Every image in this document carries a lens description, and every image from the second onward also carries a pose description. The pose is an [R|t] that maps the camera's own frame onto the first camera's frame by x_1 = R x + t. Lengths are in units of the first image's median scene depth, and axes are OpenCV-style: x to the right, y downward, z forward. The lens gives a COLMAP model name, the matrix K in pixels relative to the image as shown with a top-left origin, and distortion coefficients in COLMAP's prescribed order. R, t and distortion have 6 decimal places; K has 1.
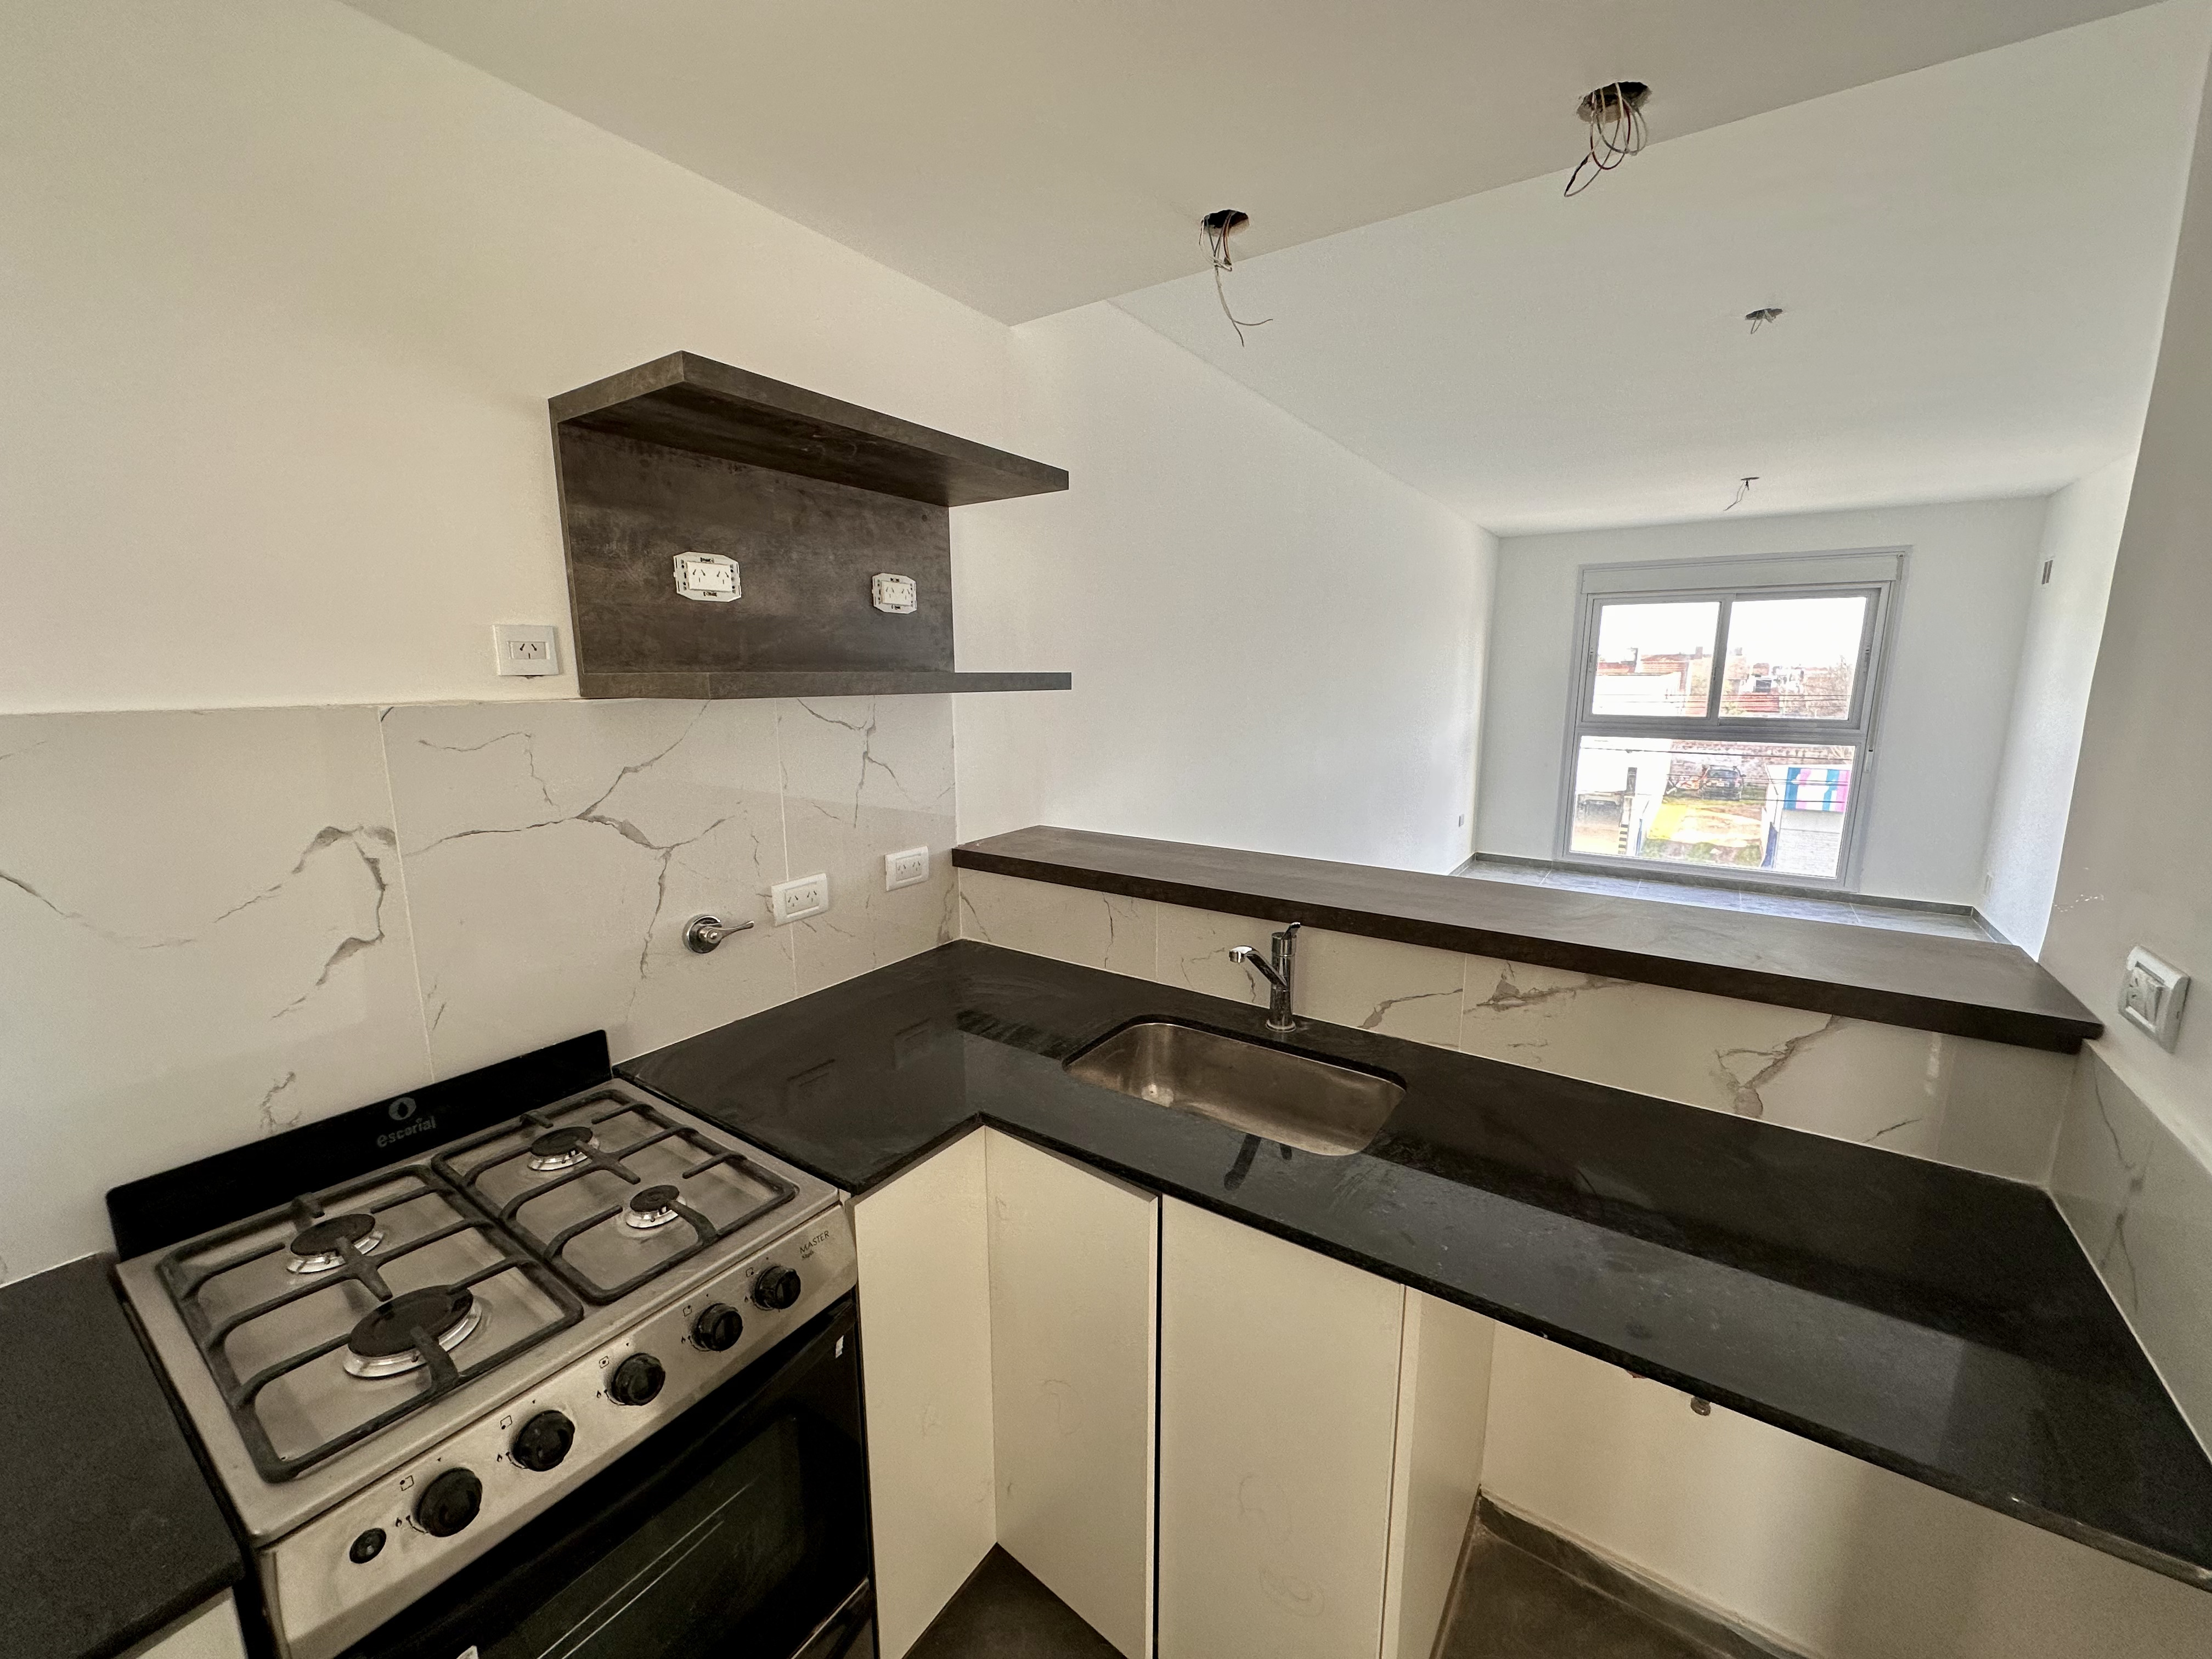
lens RADIAL K [[877.1, 0, 1106.0], [0, 877.1, 829.5], [0, 0, 1]] dist [-0.001654, -0.000528]
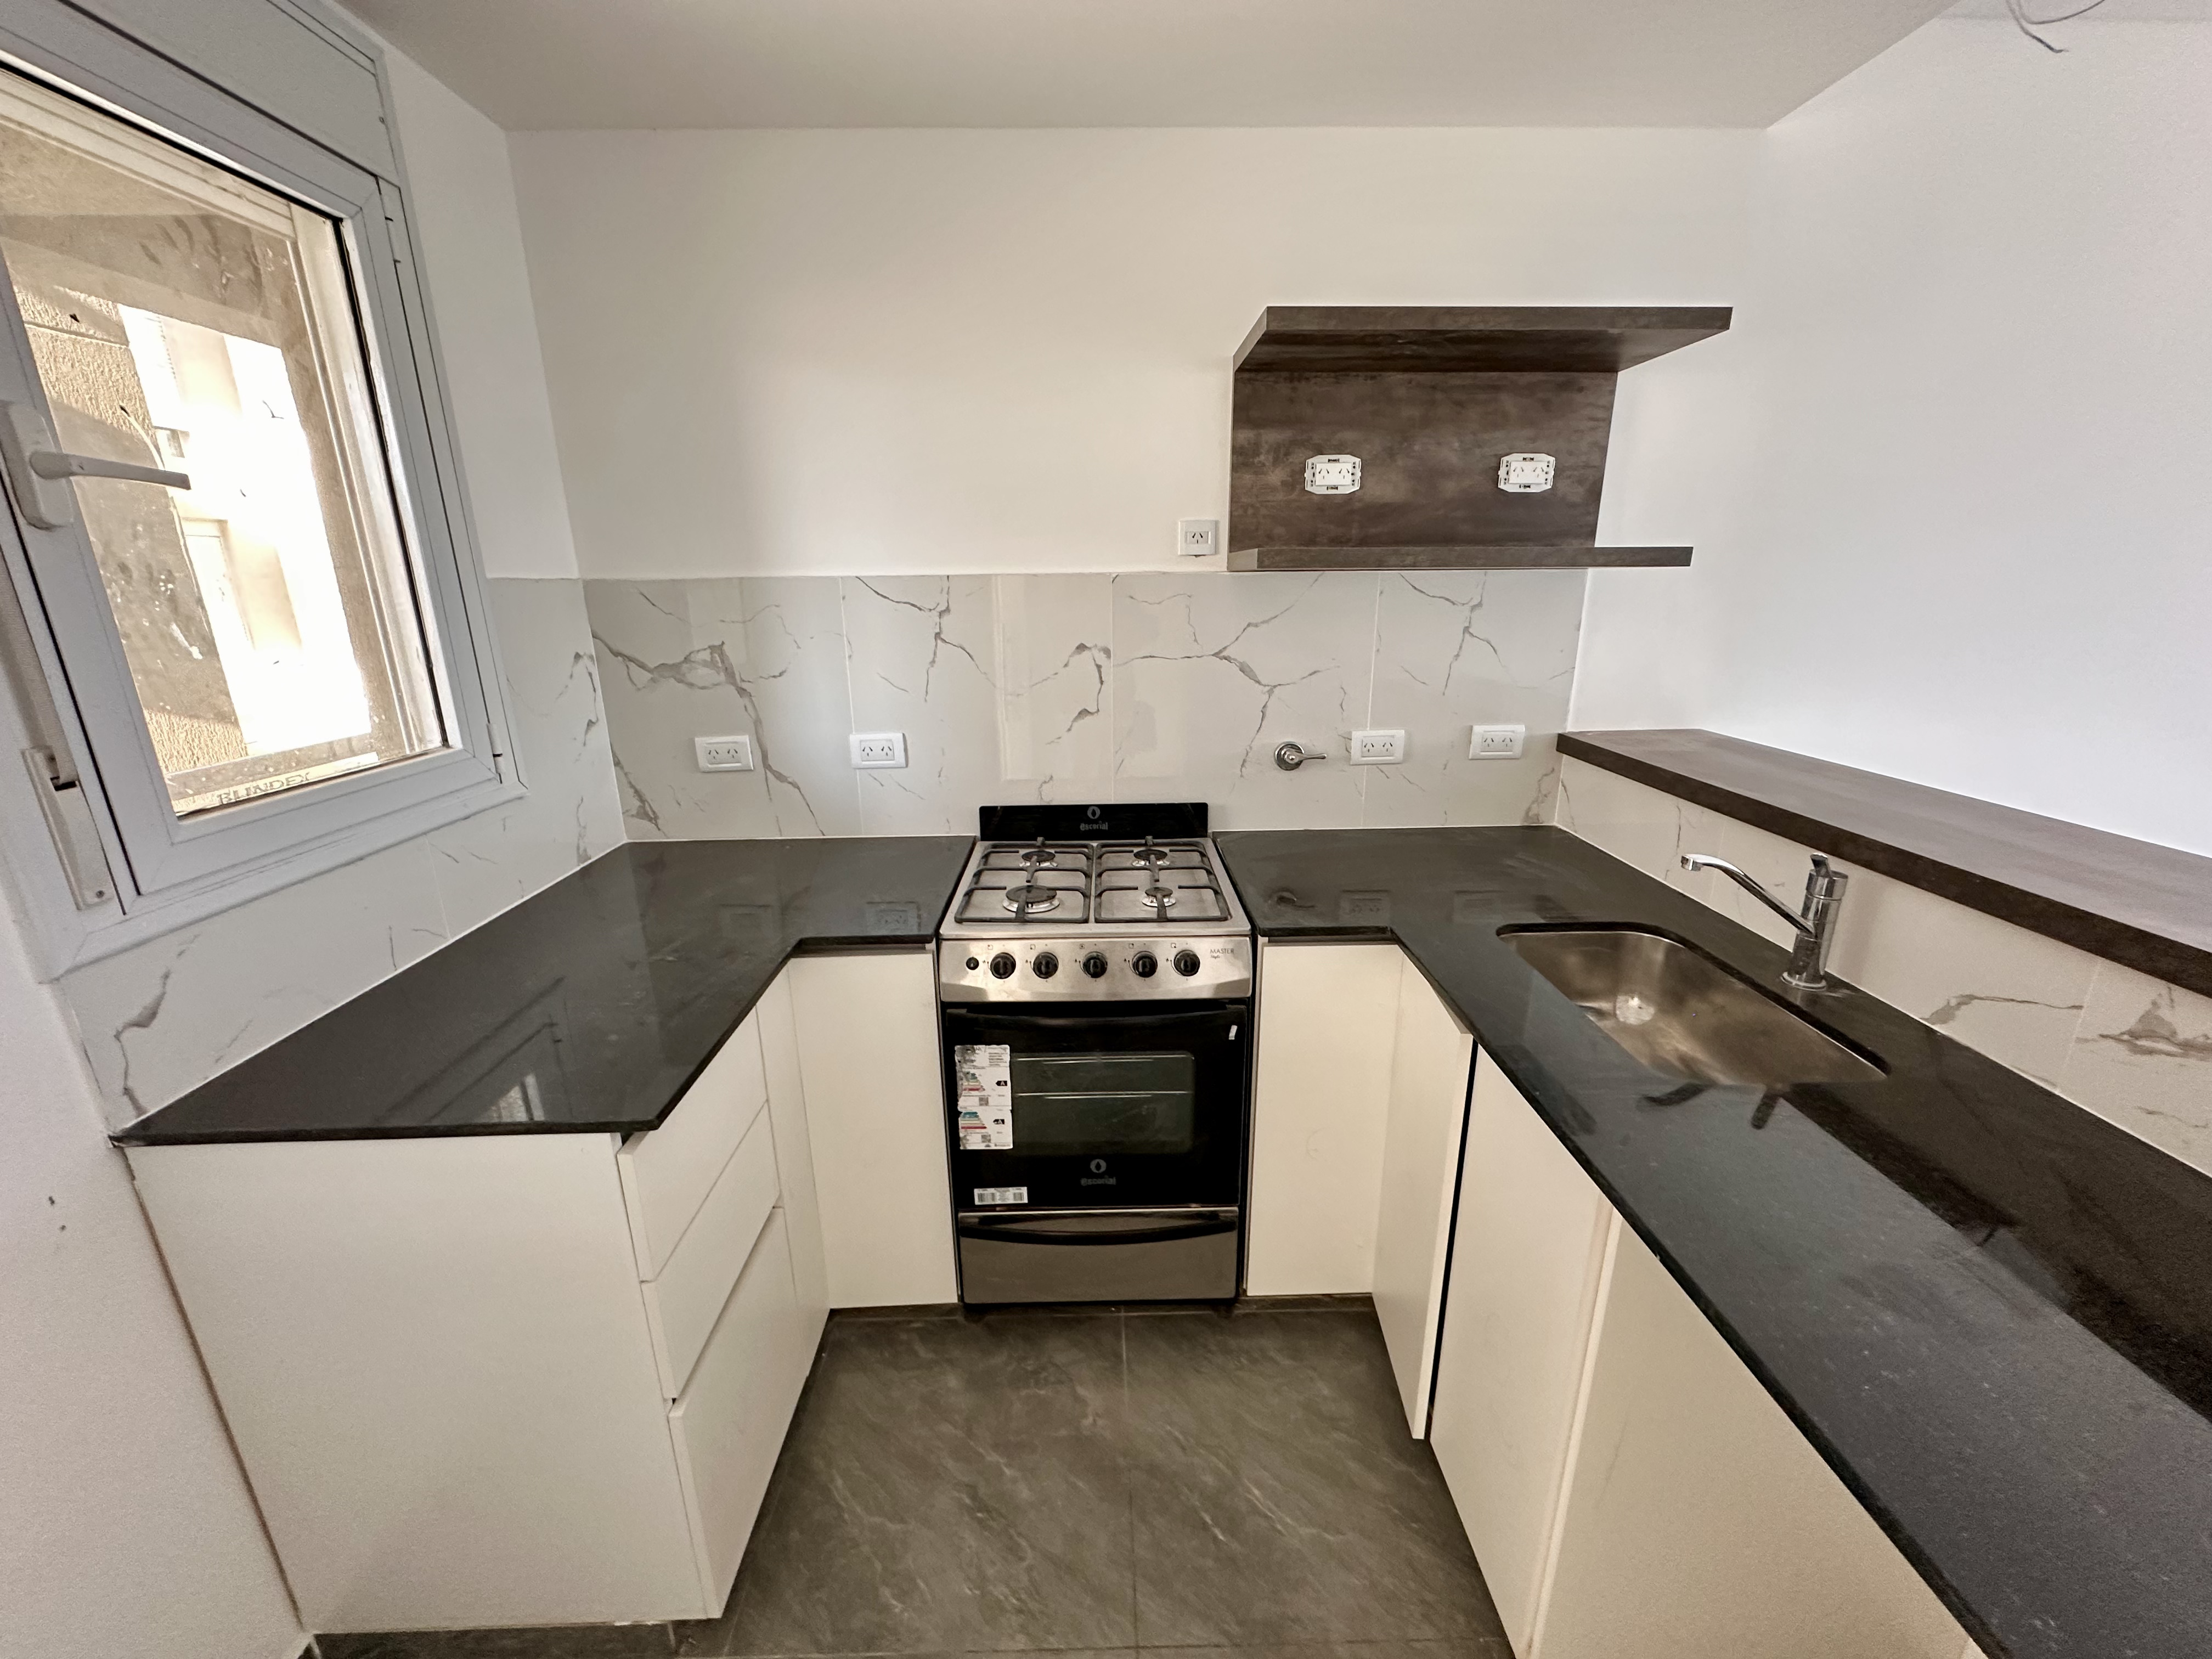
lens RADIAL K [[877.1, 0, 1106.0], [0, 877.1, 829.5], [0, 0, 1]] dist [-0.001654, -0.000528]
pose [[0.580800, 0.224545, -0.782464, 0.449461], [-0.139069, 0.974443, 0.176411, 0.032625], [0.802079, 0.006357, 0.597184, -0.013323]]
